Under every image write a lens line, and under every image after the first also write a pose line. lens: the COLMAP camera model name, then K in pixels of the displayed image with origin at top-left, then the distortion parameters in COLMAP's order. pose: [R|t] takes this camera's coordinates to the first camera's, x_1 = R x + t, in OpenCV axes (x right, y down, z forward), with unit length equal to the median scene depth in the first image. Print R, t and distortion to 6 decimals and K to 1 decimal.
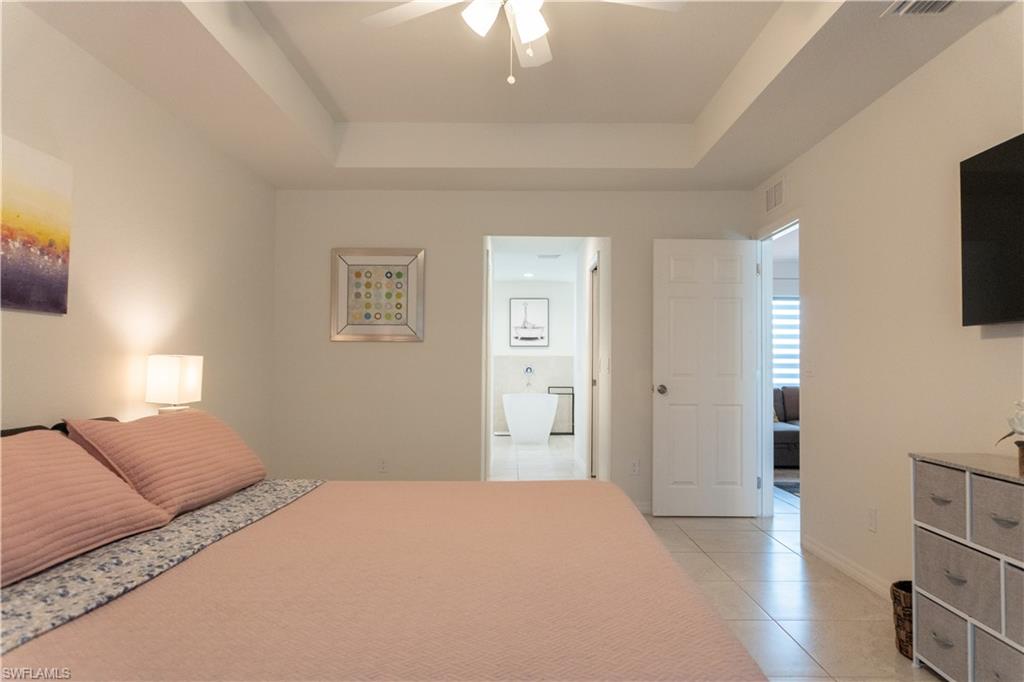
lens RADIAL K [[682.9, 0, 512.0], [0, 682.9, 343.5], [0, 0, 1]] dist [-0.007460, -0.000999]
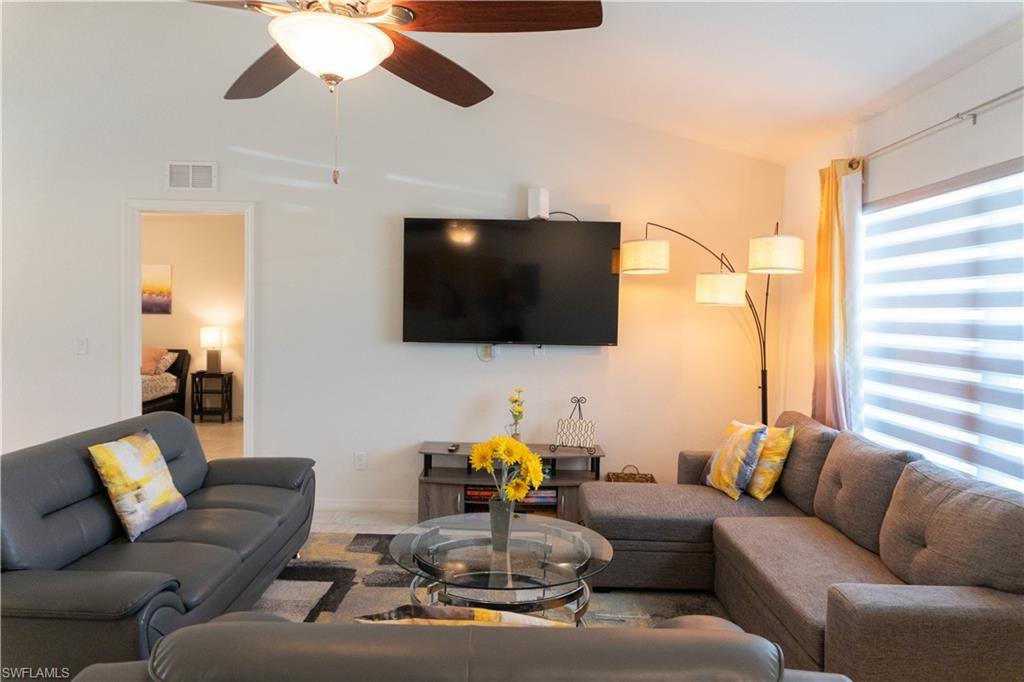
lens RADIAL K [[682.9, 0, 510.3], [0, 682.9, 342.9], [0, 0, 1]] dist [-0.007460, -0.000999]
pose [[0.002164, 0.043132, -0.999067, 2.446917], [0.024255, 0.998773, 0.043172, -0.009854], [0.999703, -0.024326, 0.001115, 2.578996]]
